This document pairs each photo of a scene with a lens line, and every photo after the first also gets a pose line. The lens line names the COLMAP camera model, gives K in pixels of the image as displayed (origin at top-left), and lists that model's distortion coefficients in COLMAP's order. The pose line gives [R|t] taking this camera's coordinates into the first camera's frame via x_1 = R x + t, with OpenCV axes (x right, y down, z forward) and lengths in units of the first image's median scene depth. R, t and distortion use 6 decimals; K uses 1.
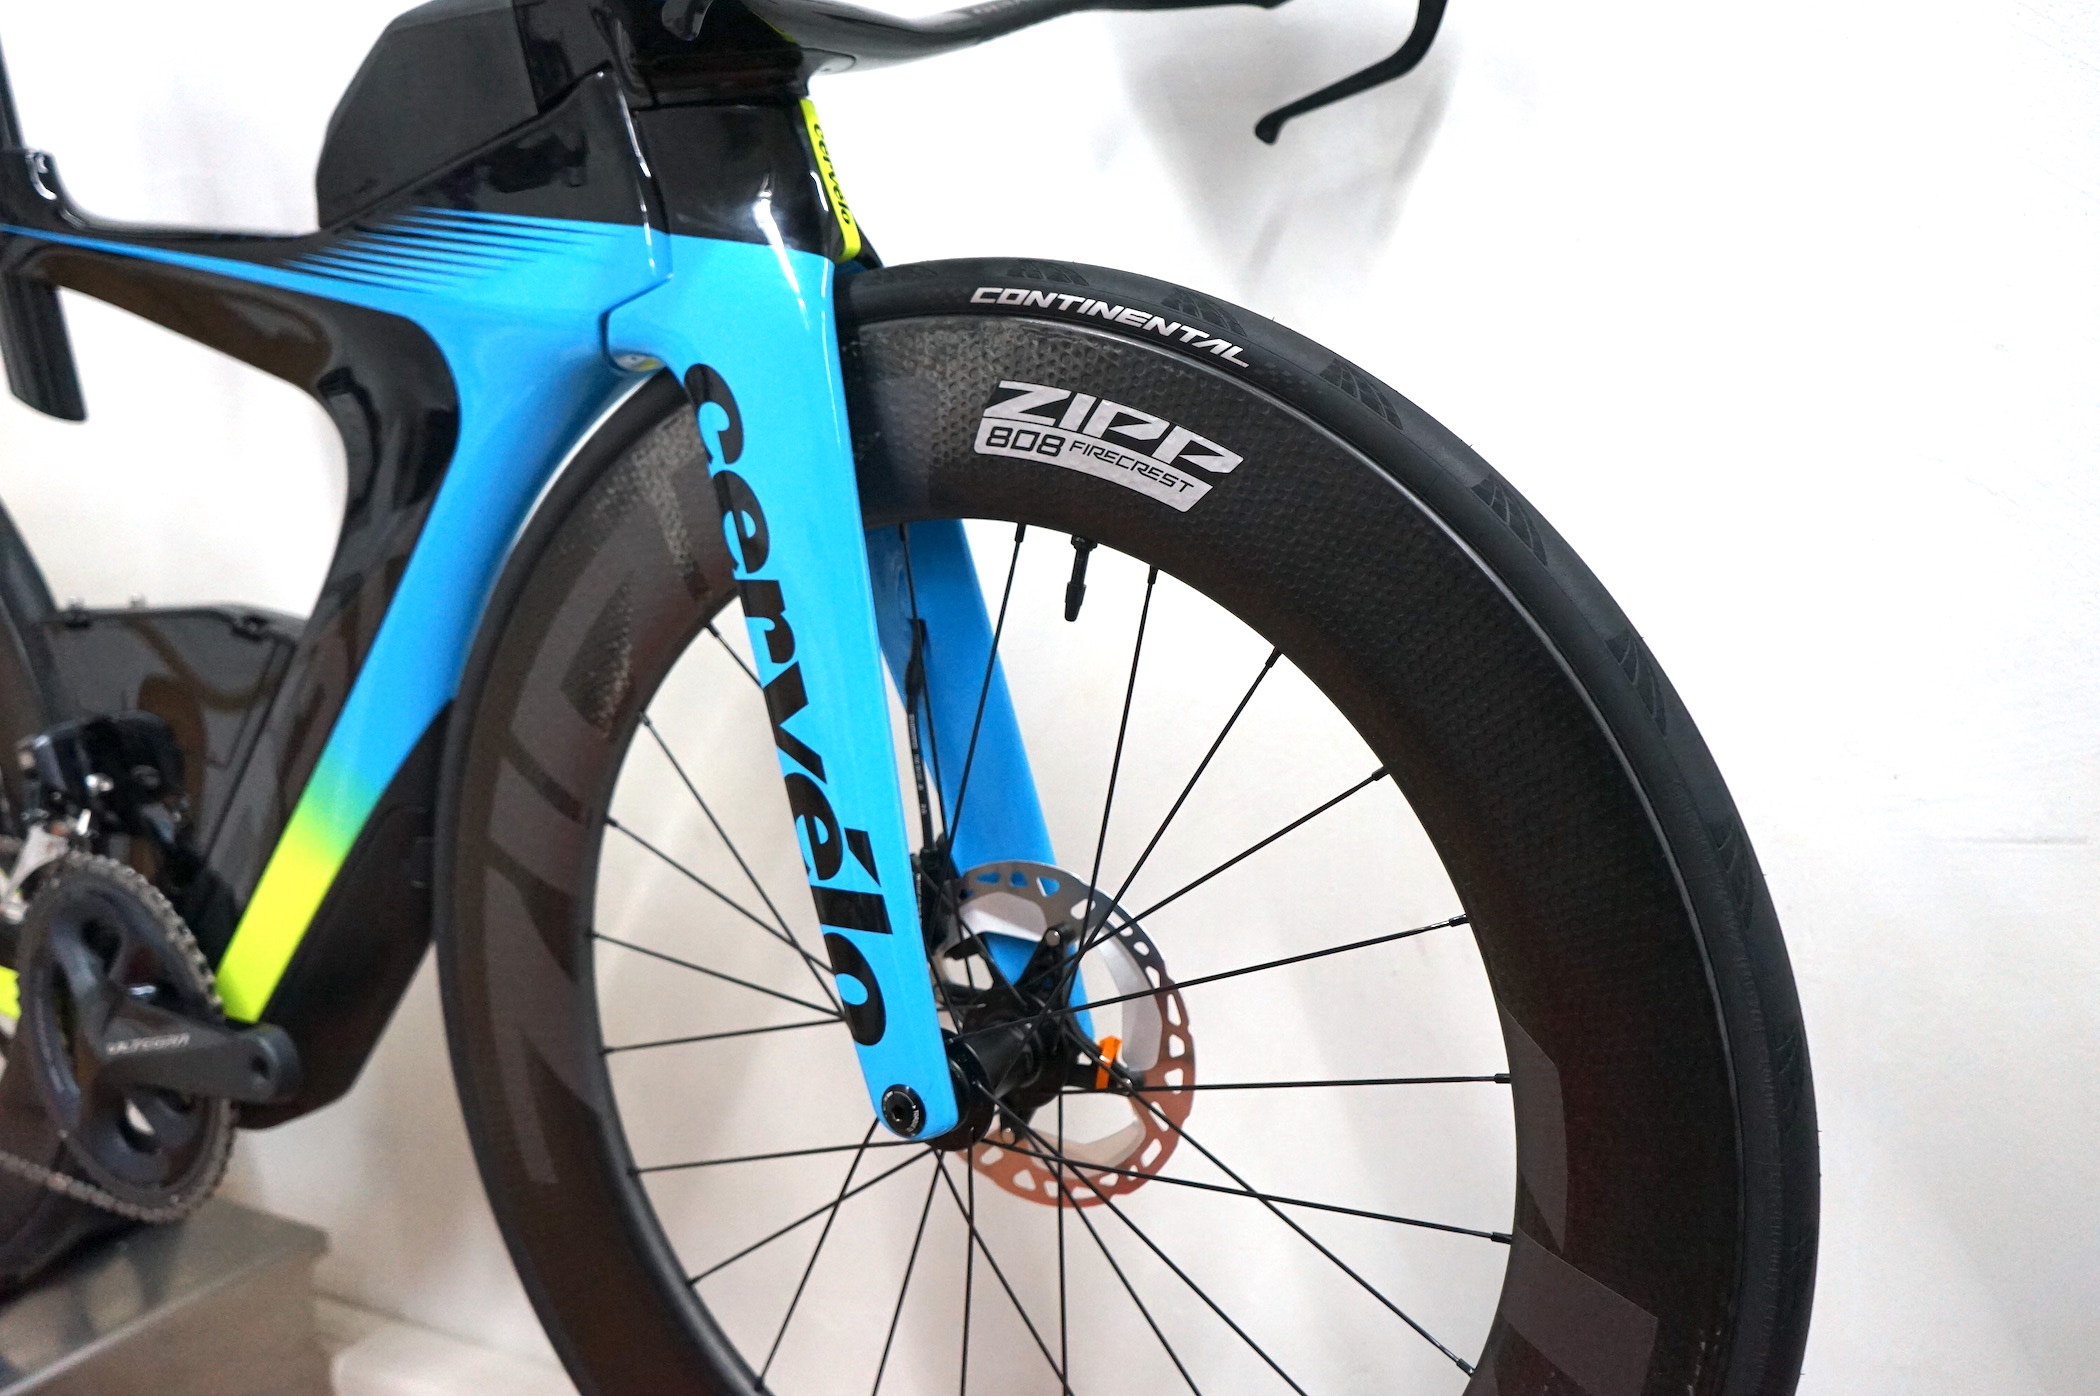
lens RADIAL K [[2037.5, 0, 1054.9], [0, 2037.5, 700.4], [0, 0, 1]] dist [0.032609, 0.000000]
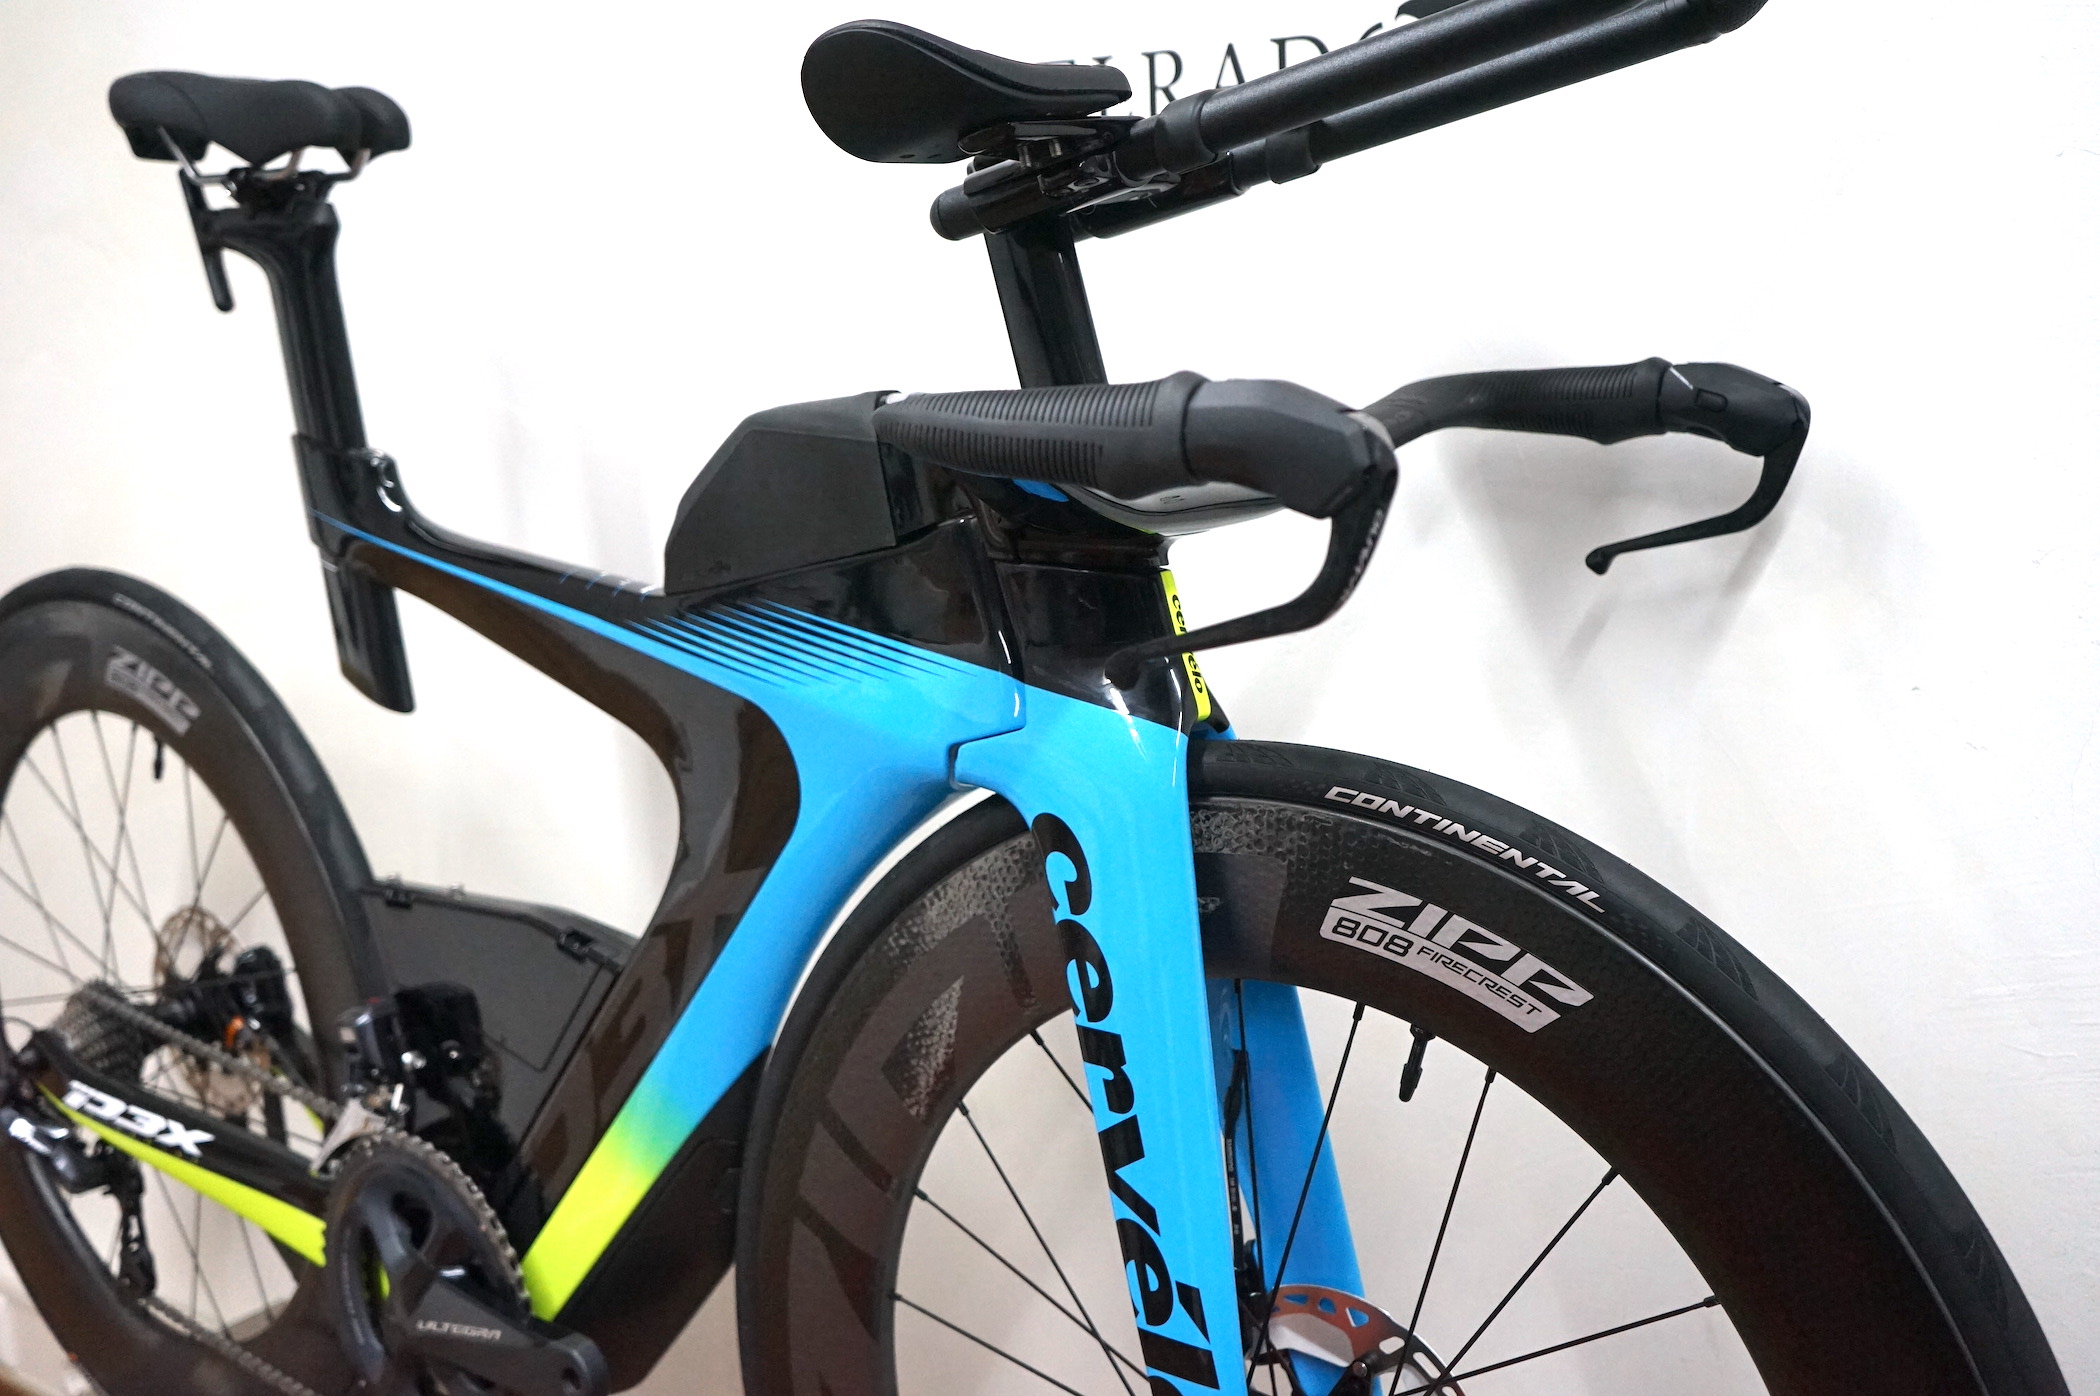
lens RADIAL K [[2154.1, 0, 1055.6], [0, 2154.1, 698.5], [0, 0, 1]] dist [-0.005595, 0.000000]
pose [[0.996584, 0.044668, -0.069461, -0.099690], [-0.043832, 0.998948, 0.013513, -0.244138], [0.069992, -0.010422, 0.997493, -0.099492]]
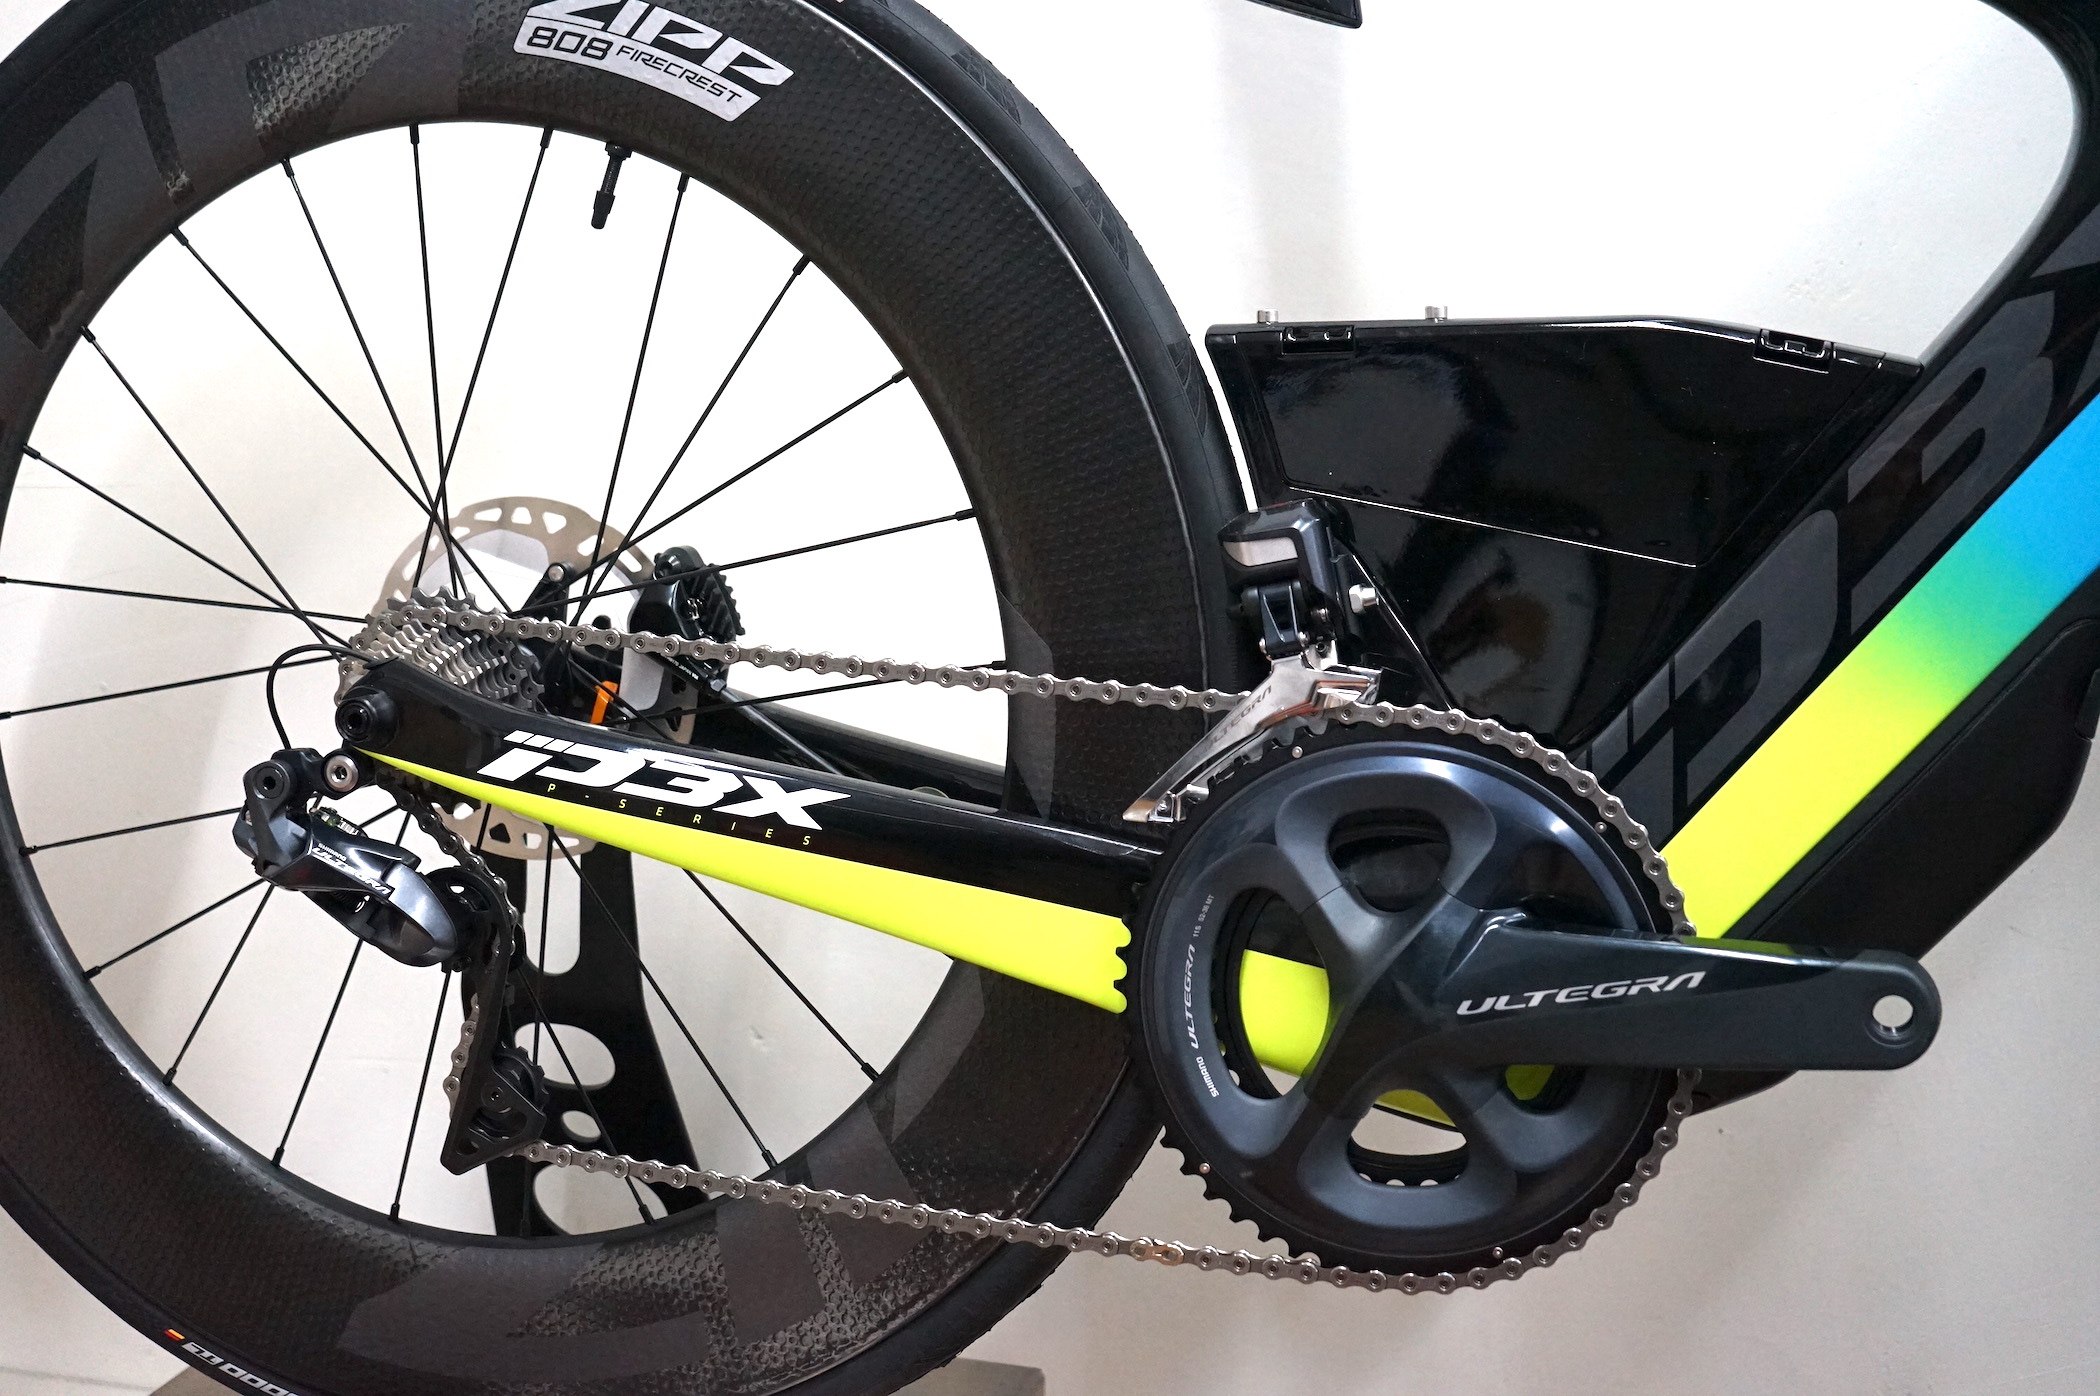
lens RADIAL K [[2620.6, 0, 1054.3], [0, 2620.6, 687.6], [0, 0, 1]] dist [-0.015082, 0.000000]
pose [[0.943046, 0.039104, 0.330355, -1.159569], [-0.023846, 0.998459, -0.050115, 0.157482], [-0.331805, 0.039383, 0.942525, 0.378201]]
